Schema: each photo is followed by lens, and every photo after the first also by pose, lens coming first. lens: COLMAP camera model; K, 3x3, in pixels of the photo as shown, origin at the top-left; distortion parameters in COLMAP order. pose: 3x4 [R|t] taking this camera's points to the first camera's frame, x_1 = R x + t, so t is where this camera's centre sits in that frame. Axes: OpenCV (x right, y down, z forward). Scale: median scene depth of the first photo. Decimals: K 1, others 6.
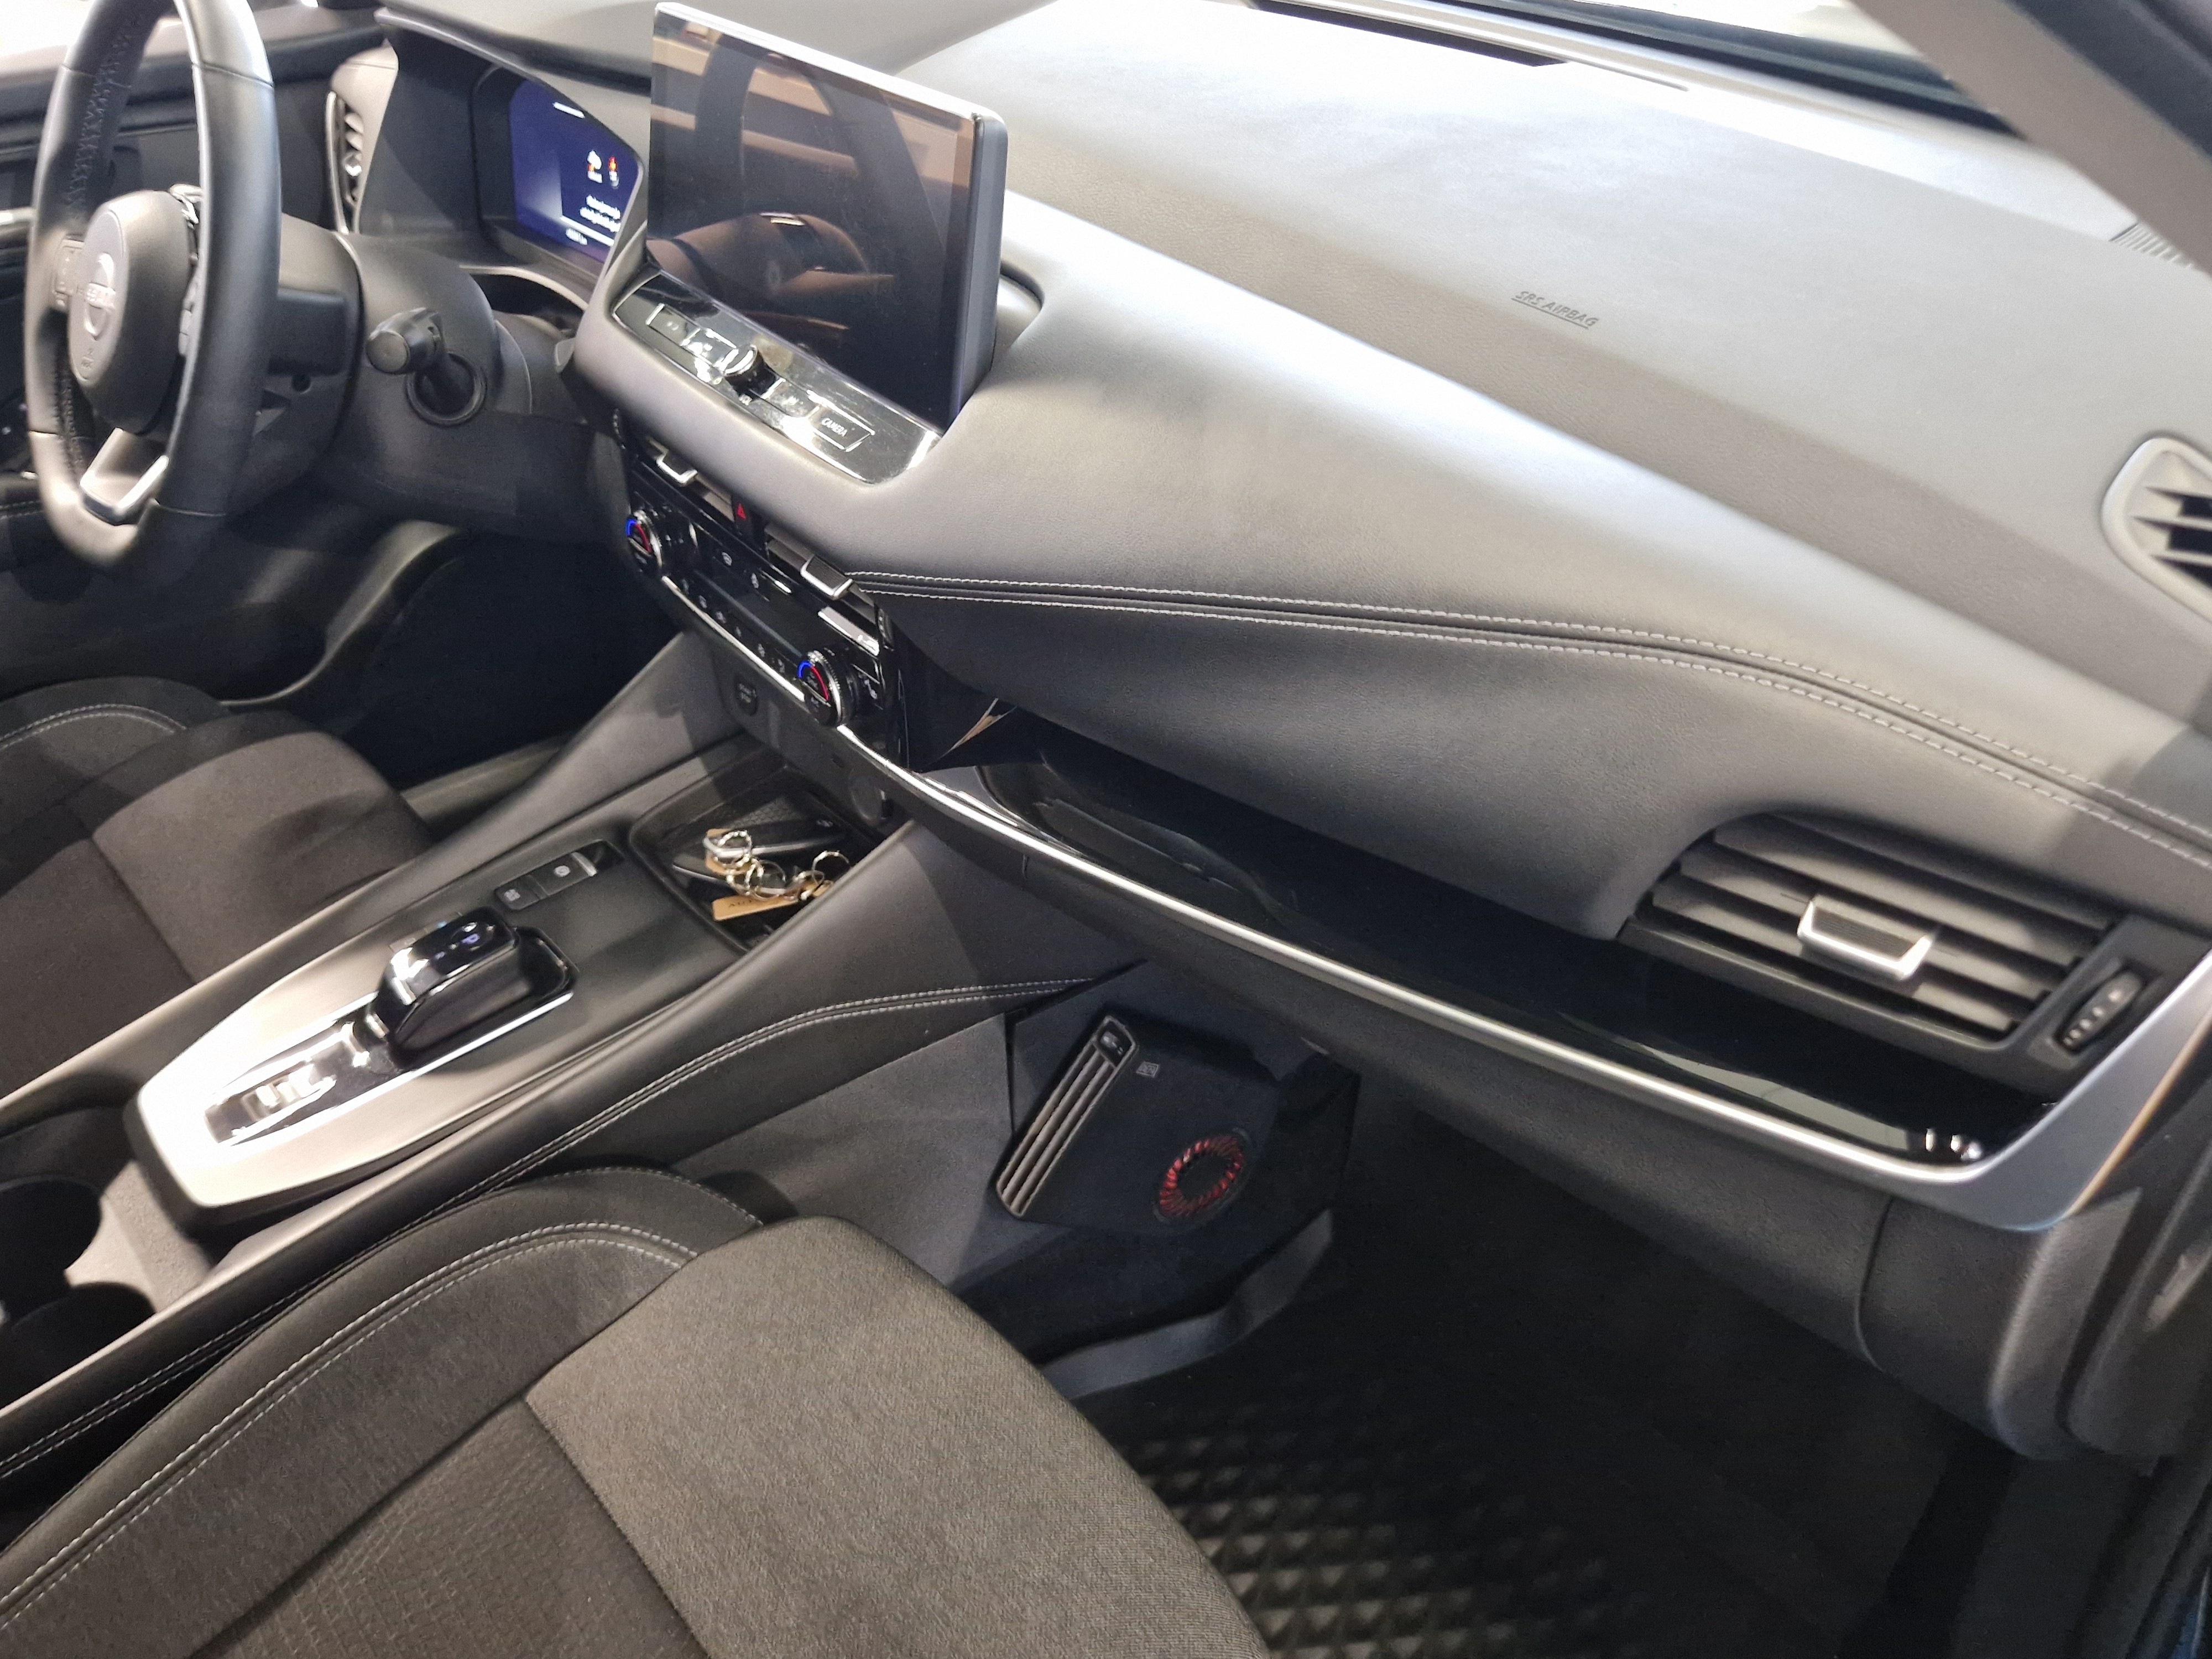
lens RADIAL K [[1841.4, 0, 1090.4], [0, 1841.4, 817.5], [0, 0, 1]] dist [0.047435, -0.001042]
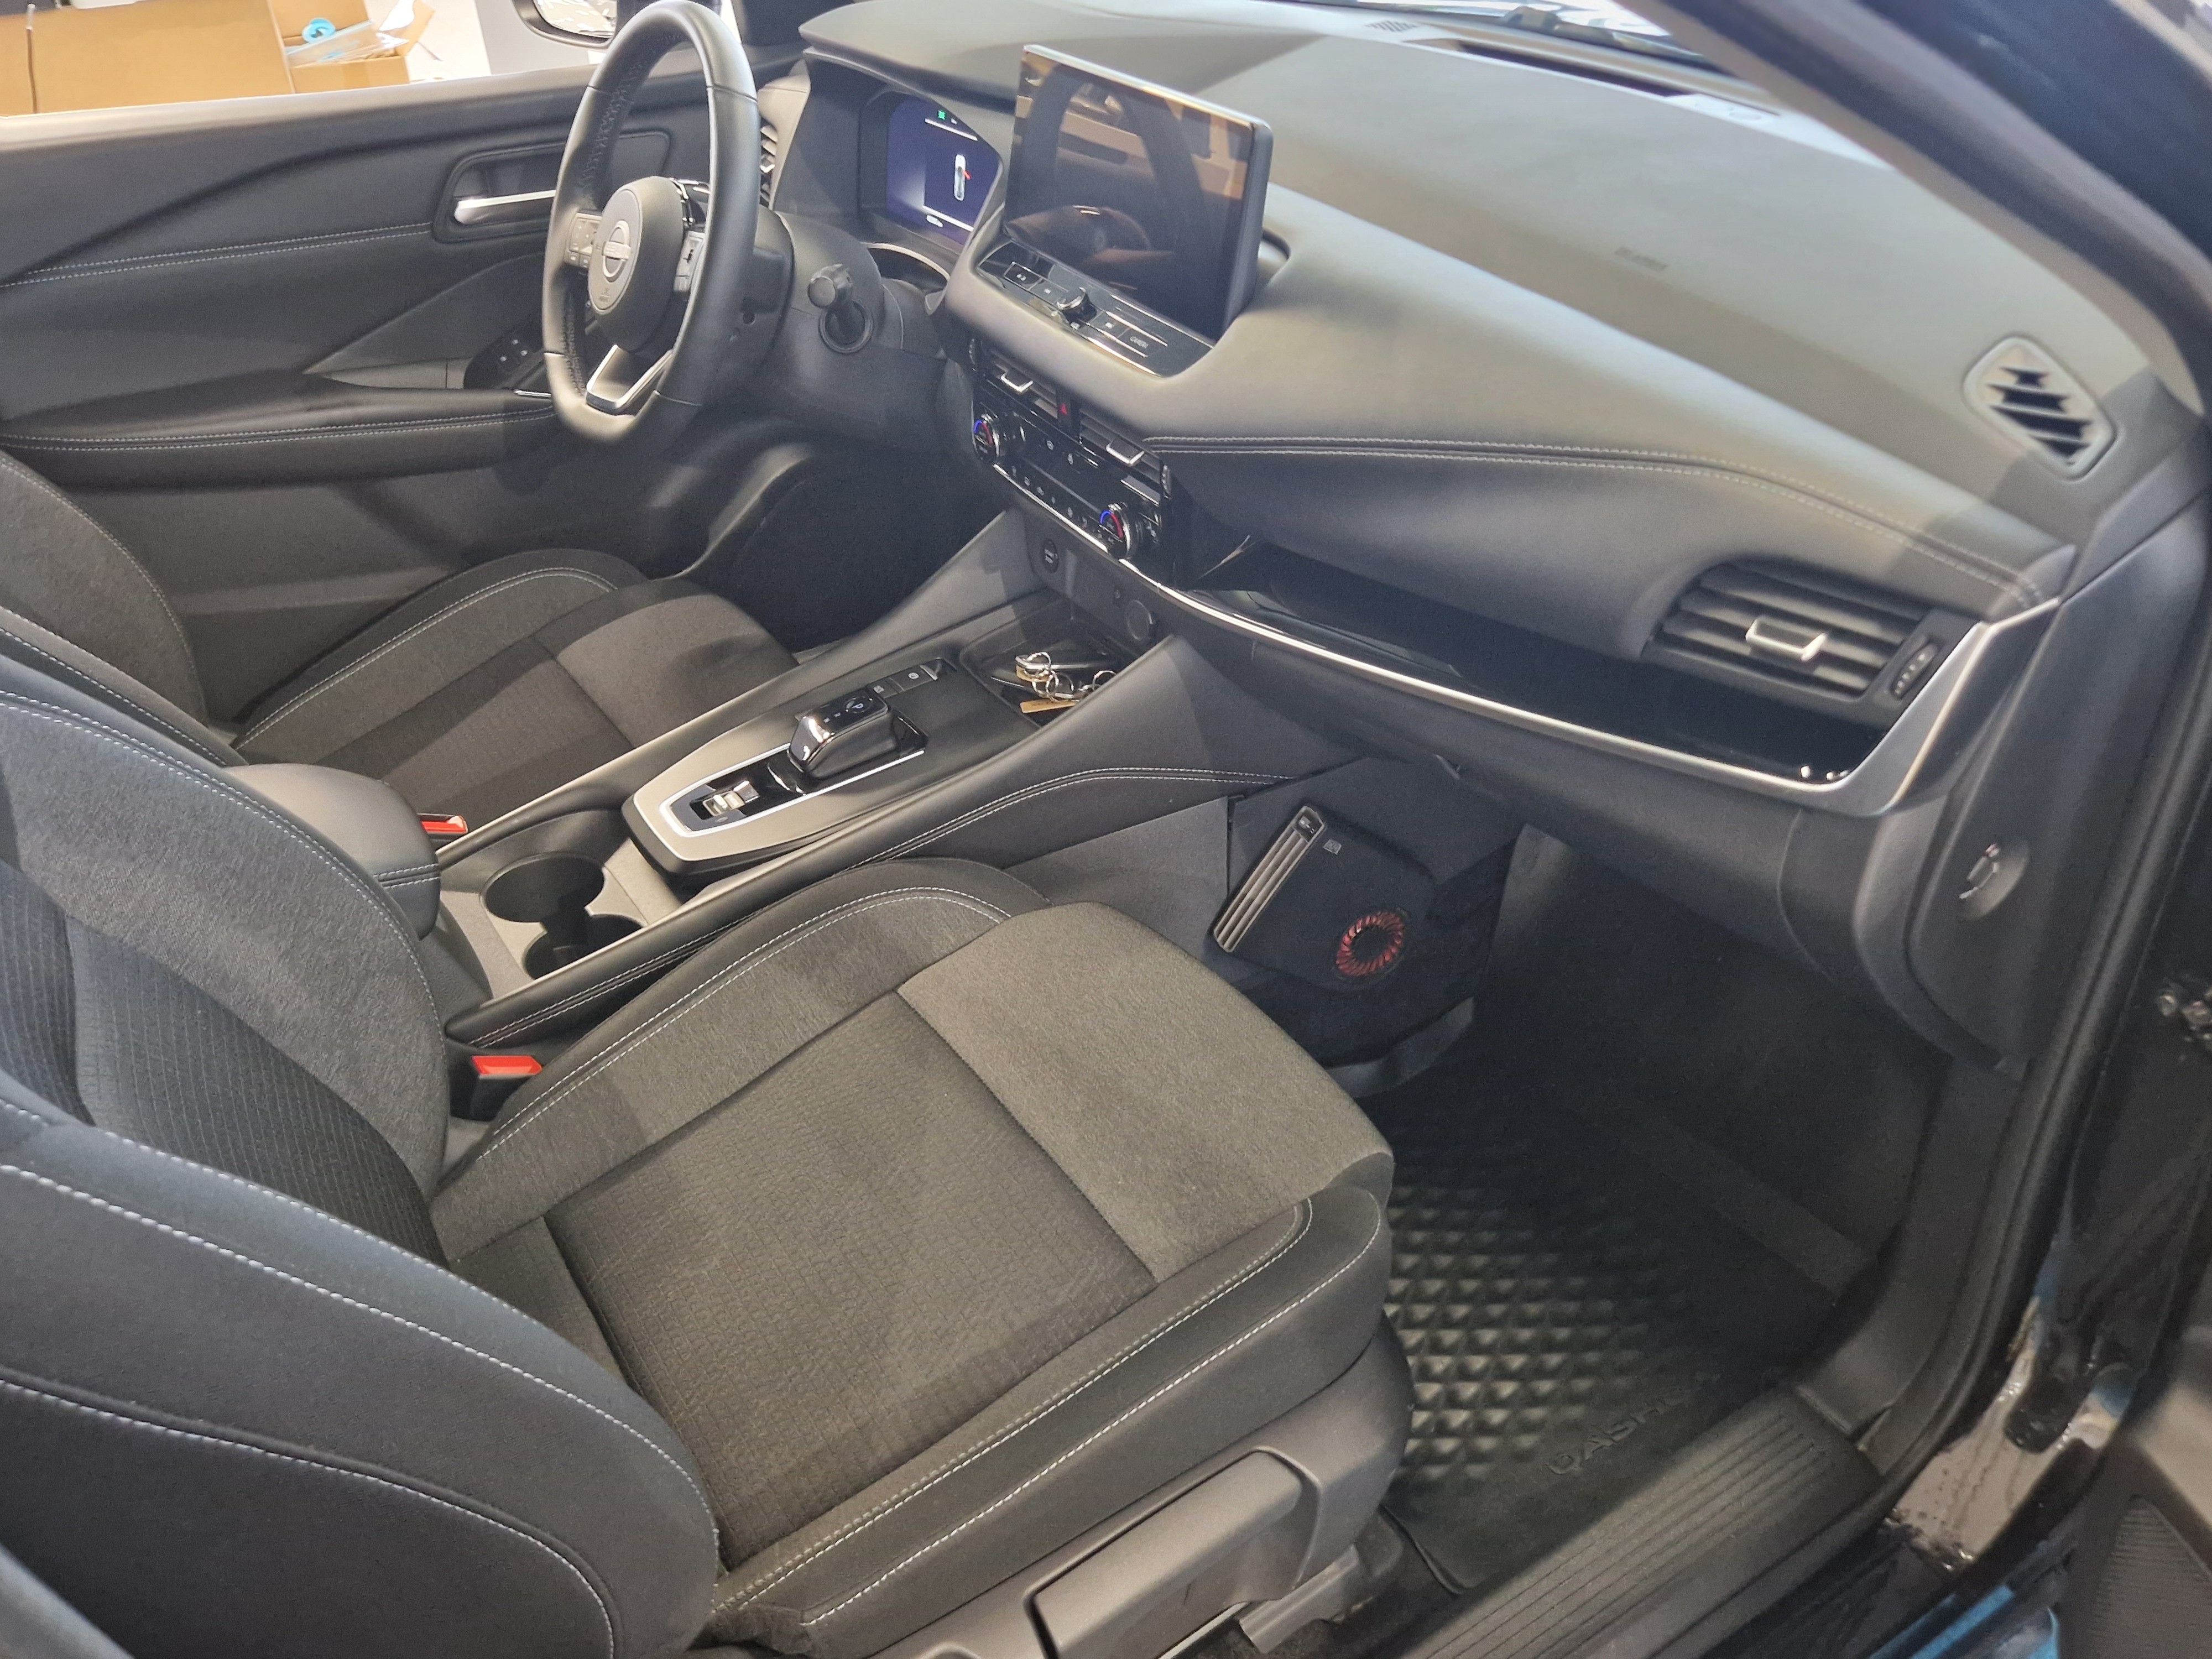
lens RADIAL K [[1837.5, 0, 1103.6], [0, 1837.5, 828.3], [0, 0, 1]] dist [0.085237, -0.006086]
pose [[0.993292, 0.055459, -0.101461, 0.000890], [-0.056585, 0.998364, -0.008251, 0.149498], [0.100838, 0.013937, 0.994805, -0.358972]]
